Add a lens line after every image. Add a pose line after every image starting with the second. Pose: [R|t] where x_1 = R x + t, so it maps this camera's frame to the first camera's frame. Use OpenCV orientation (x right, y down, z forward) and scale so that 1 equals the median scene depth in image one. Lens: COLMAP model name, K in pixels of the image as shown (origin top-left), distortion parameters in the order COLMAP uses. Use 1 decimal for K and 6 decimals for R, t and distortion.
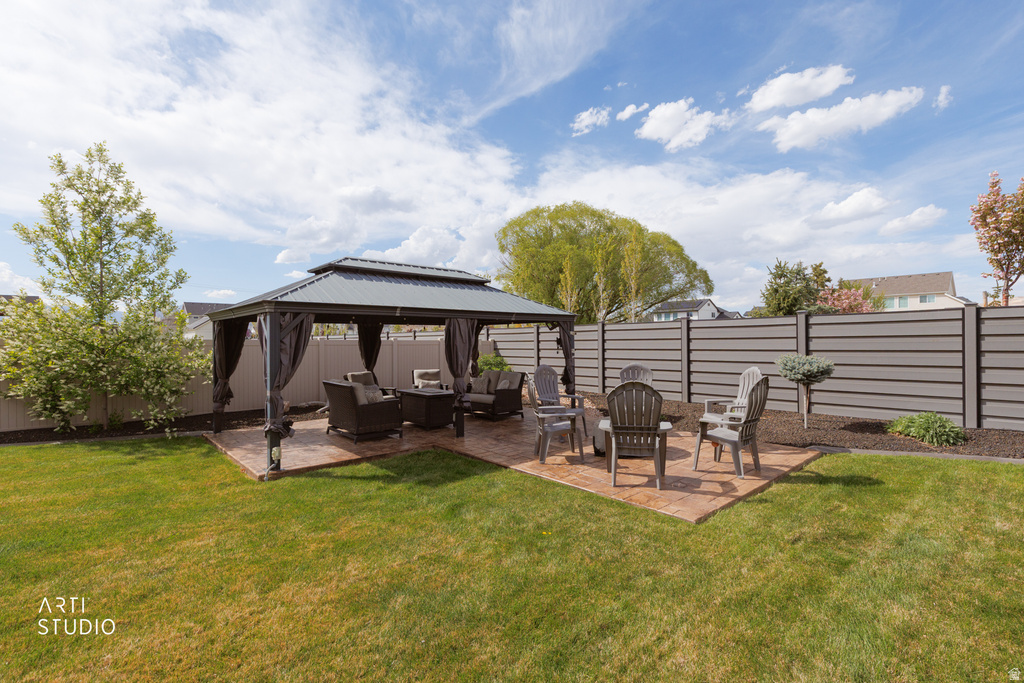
lens RADIAL K [[461.1, 0, 526.7], [0, 461.1, 345.2], [0, 0, 1]] dist [0.004298, -0.000108]
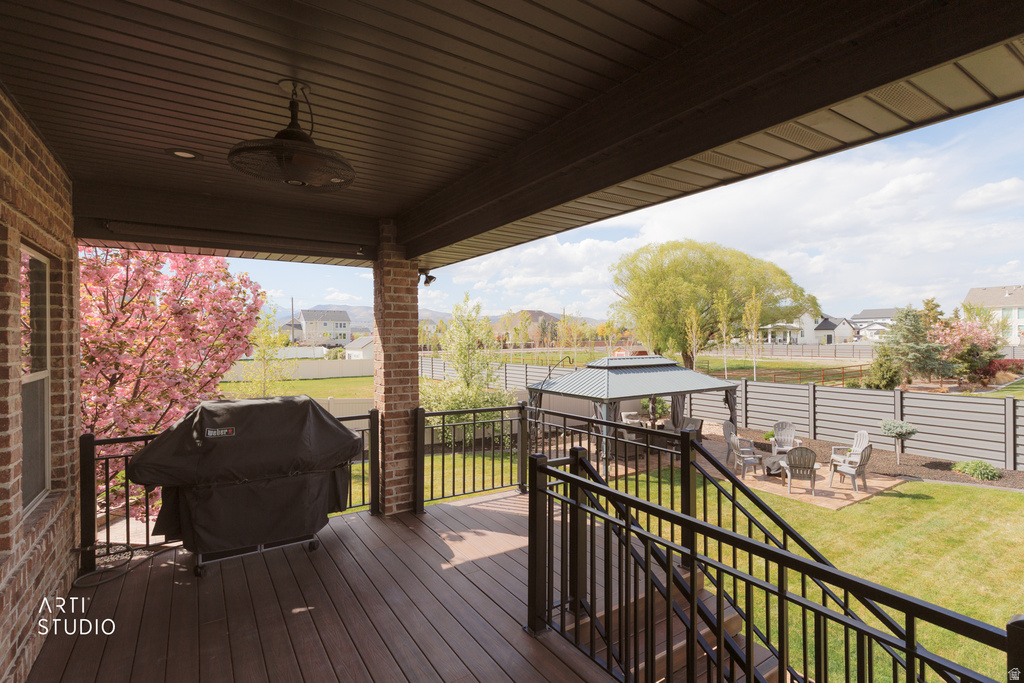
lens RADIAL K [[461.1, 0, 505.5], [0, 461.1, 350.1], [0, 0, 1]] dist [0.004298, -0.000108]
pose [[0.979699, -0.007658, -0.200329, -0.584403], [0.011431, 0.999778, 0.017684, -0.359649], [0.200149, -0.019615, 0.979569, -1.185897]]
